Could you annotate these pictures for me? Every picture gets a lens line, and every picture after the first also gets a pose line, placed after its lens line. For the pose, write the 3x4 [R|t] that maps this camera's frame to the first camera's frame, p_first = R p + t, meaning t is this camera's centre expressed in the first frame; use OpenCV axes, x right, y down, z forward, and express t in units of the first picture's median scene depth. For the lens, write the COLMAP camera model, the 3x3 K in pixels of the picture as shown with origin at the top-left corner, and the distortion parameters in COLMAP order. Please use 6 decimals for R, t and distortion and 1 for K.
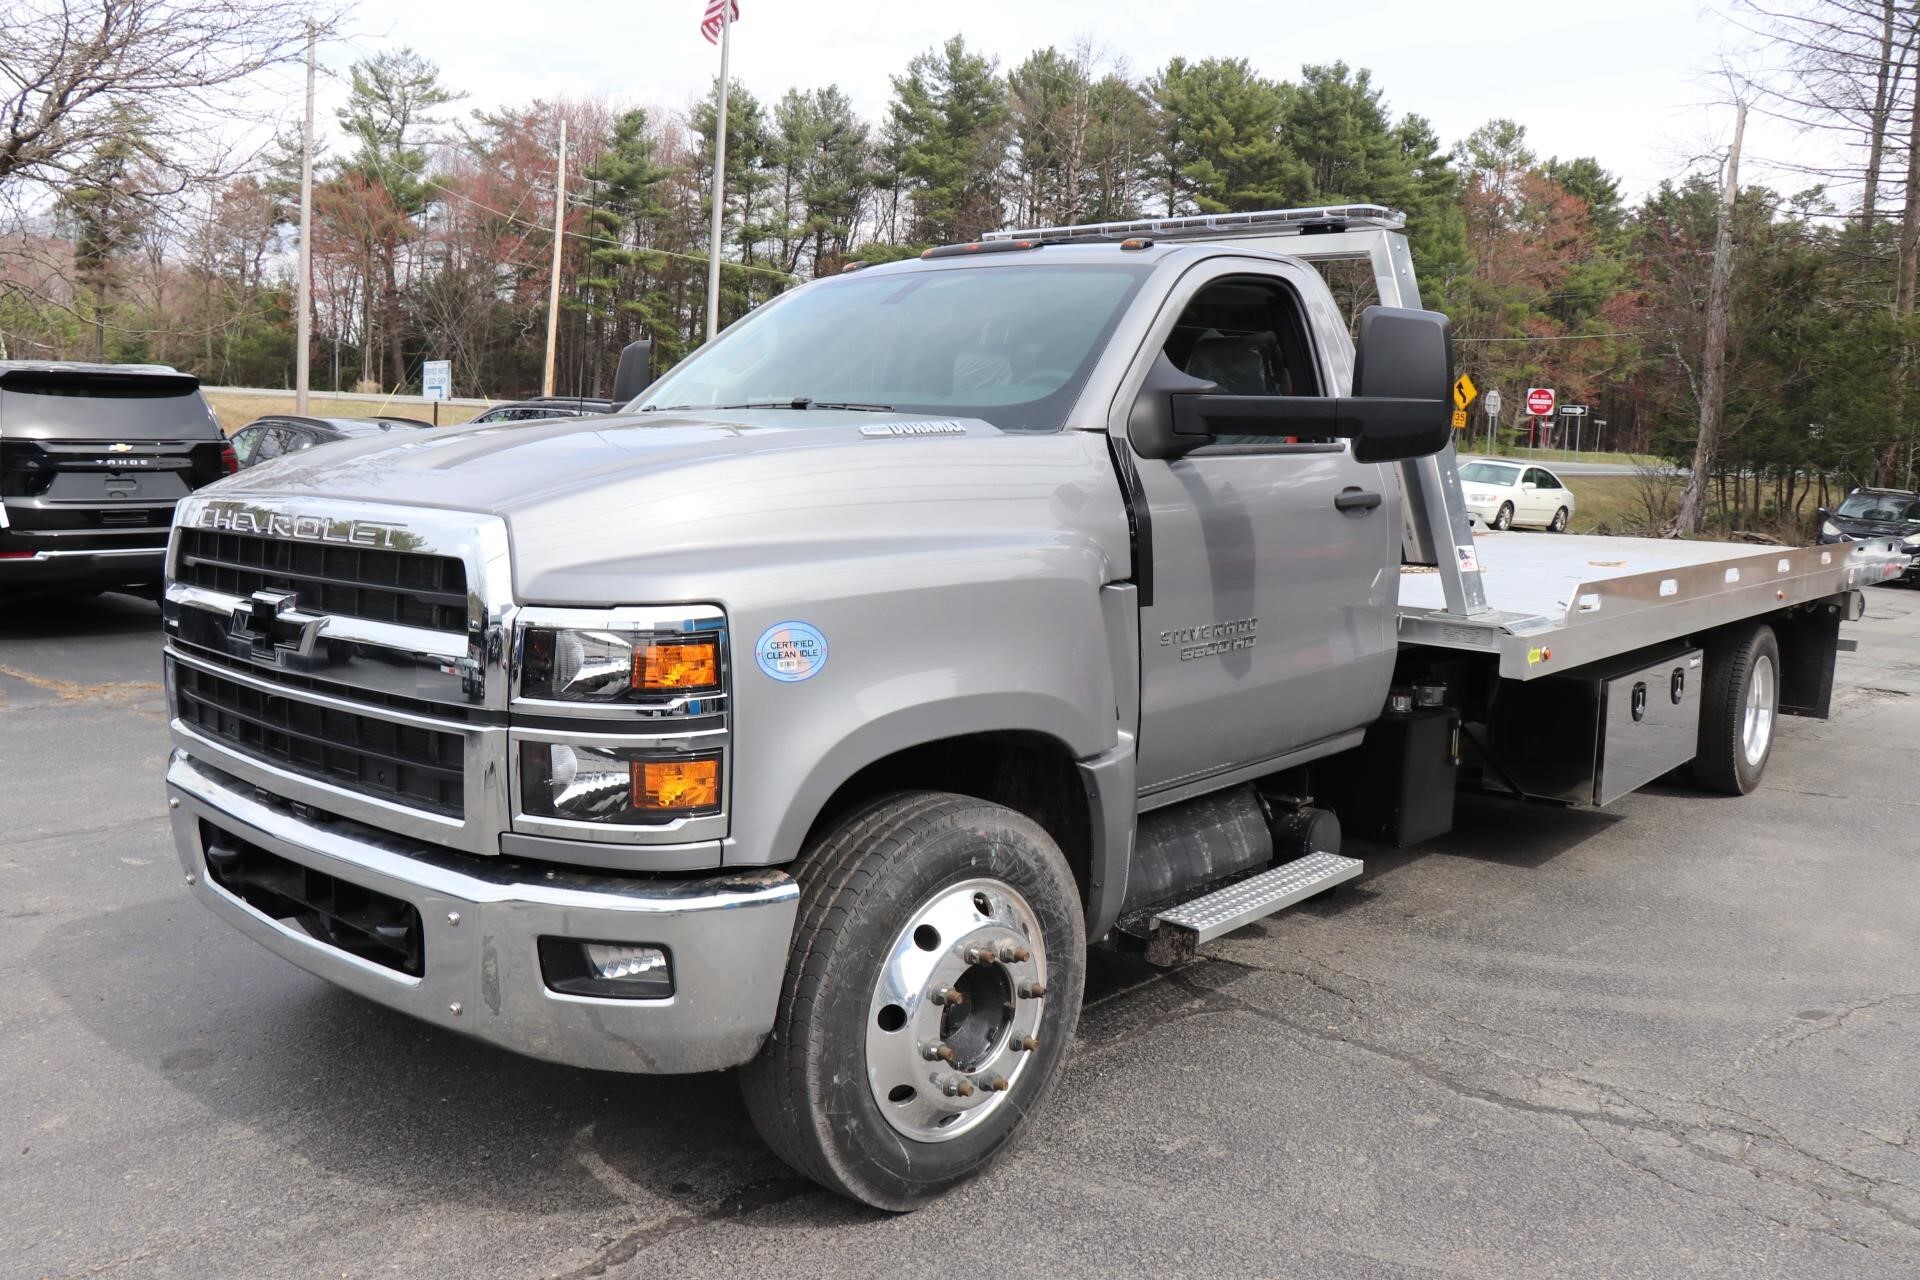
lens RADIAL K [[1602.1, 0, 951.4], [0, 1602.1, 642.0], [0, 0, 1]] dist [-0.002351, -0.000271]
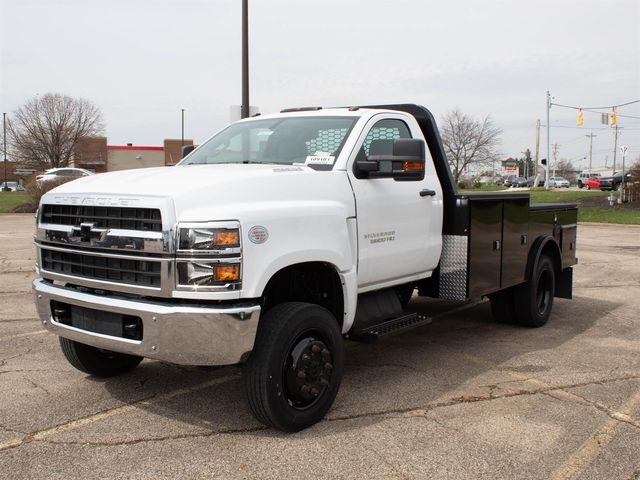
lens RADIAL K [[772.6, 0, 320.9], [0, 772.6, 240.5], [0, 0, 1]] dist [0.024686, 0.000000]
pose [[0.996677, -0.019892, 0.078986, -0.088792], [0.022743, 0.999116, -0.035357, 0.072357], [-0.078212, 0.037036, 0.996249, -0.597626]]
